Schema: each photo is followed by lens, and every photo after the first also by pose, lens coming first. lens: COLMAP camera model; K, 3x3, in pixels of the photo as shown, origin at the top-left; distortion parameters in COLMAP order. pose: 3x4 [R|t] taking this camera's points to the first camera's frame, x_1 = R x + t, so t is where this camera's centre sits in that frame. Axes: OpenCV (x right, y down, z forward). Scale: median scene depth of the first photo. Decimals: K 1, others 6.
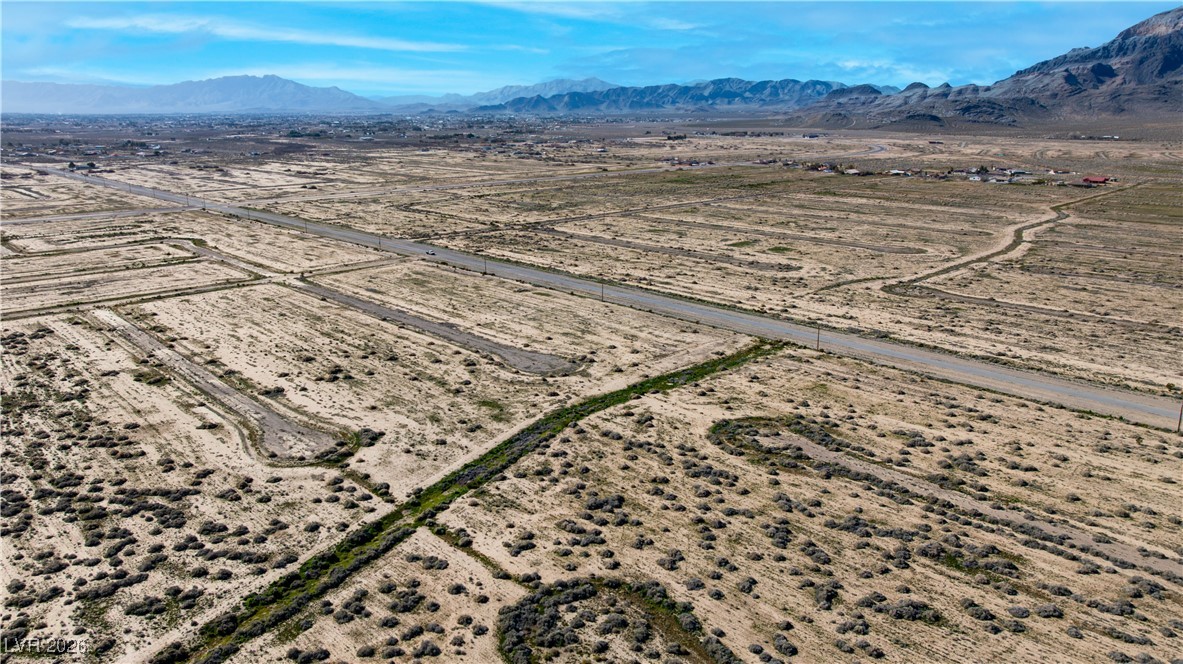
lens RADIAL K [[831.5, 0, 594.2], [0, 831.5, 330.2], [0, 0, 1]] dist [-0.025206, 0.004844]
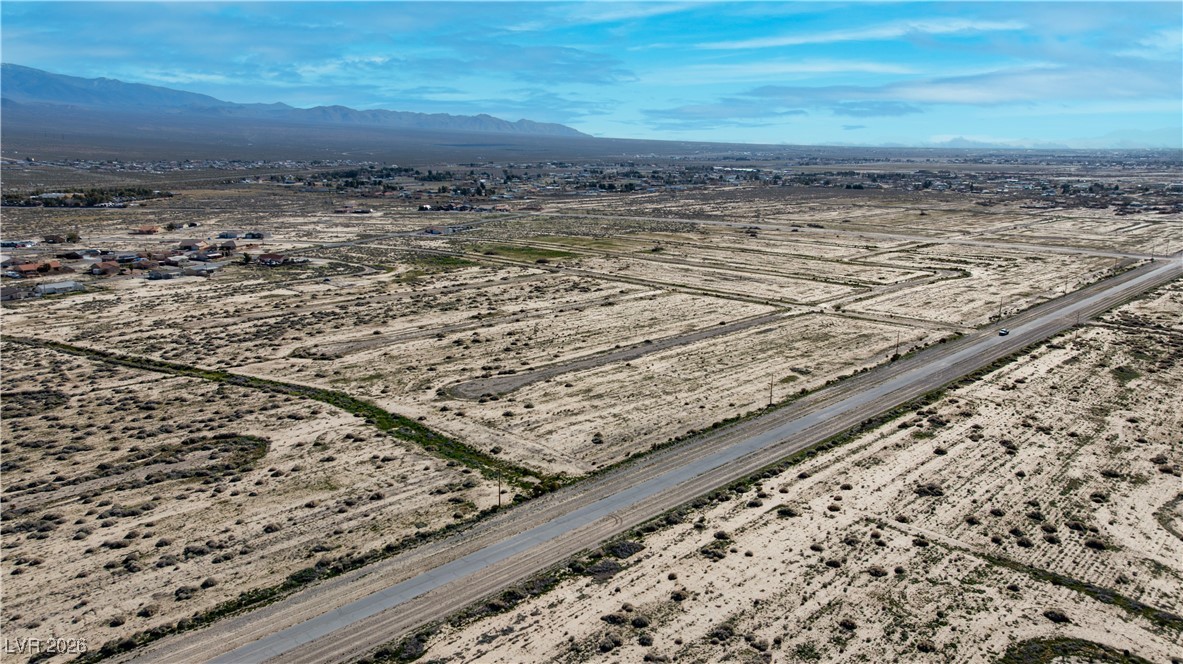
lens RADIAL K [[831.5, 0, 594.2], [0, 831.5, 330.2], [0, 0, 1]] dist [-0.025206, 0.004844]
pose [[0.022723, 0.219248, -0.975404, 0.731284], [-0.258253, 0.943829, 0.206135, -0.215799], [0.965810, 0.247217, 0.078068, 0.828455]]
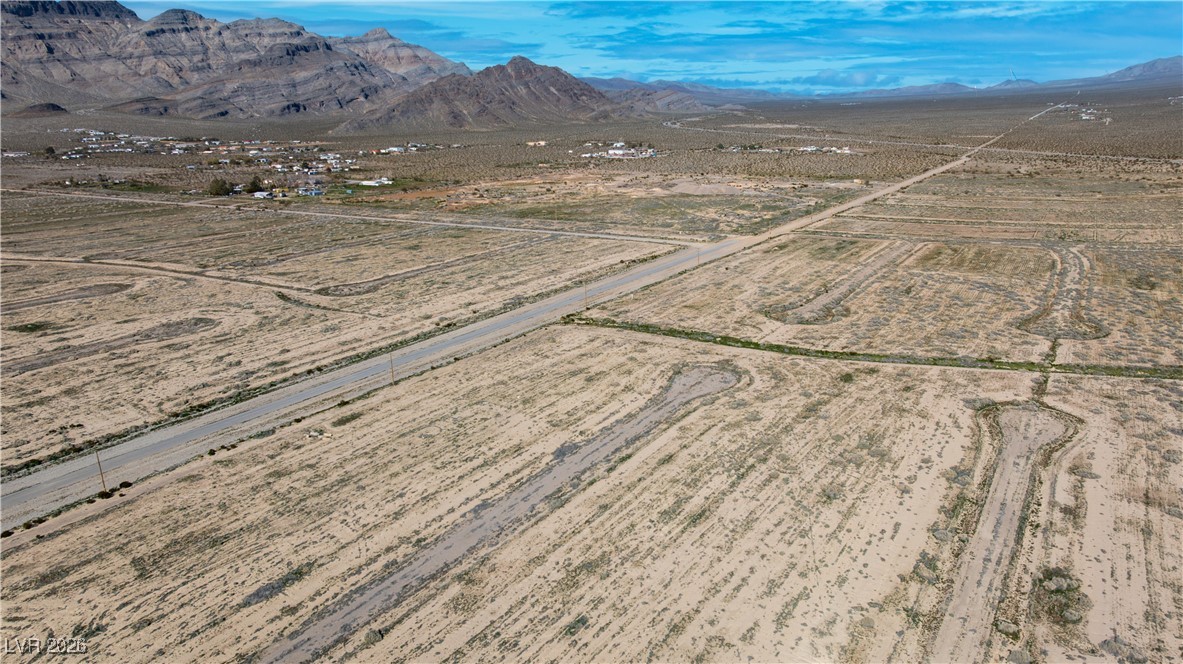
lens RADIAL K [[831.5, 0, 594.2], [0, 831.5, 330.2], [0, 0, 1]] dist [-0.025206, 0.004844]
pose [[-0.254213, -0.246254, 0.935273, -0.699111], [0.259466, 0.914226, 0.311237, -0.260331], [-0.931694, 0.321792, -0.168514, 1.003405]]
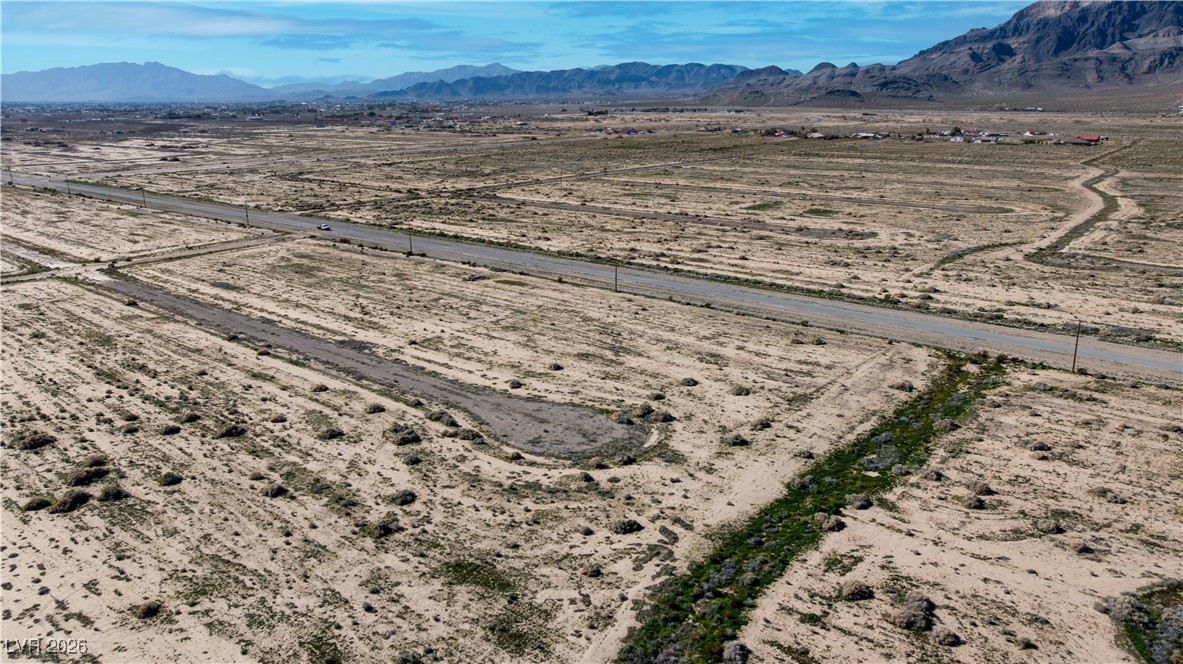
lens RADIAL K [[831.5, 0, 594.2], [0, 831.5, 330.2], [0, 0, 1]] dist [-0.025206, 0.004844]
pose [[0.993708, -0.036148, 0.106012, -0.074561], [0.034678, 0.999276, 0.015680, -0.017822], [-0.106502, -0.011905, 0.994241, 0.428267]]
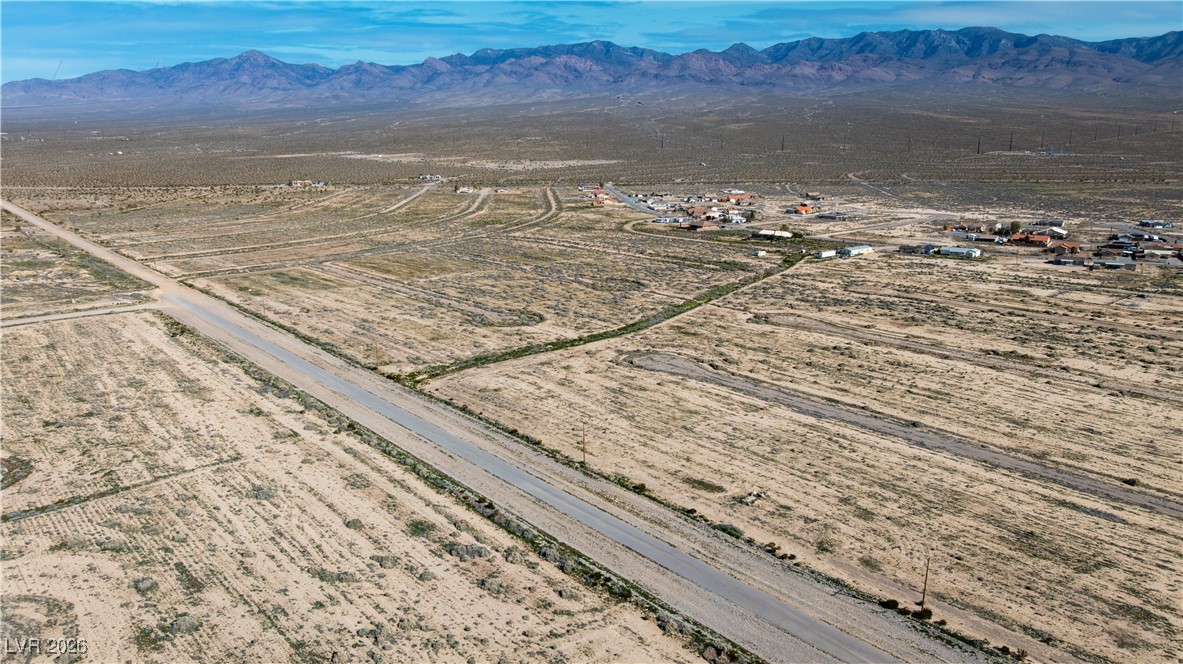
lens RADIAL K [[831.5, 0, 594.2], [0, 831.5, 330.2], [0, 0, 1]] dist [-0.025206, 0.004844]
pose [[-0.998774, -0.000785, 0.049486, -0.024756], [0.022760, 0.880593, 0.473326, -0.392334], [-0.043949, 0.473873, -0.879496, 1.523985]]
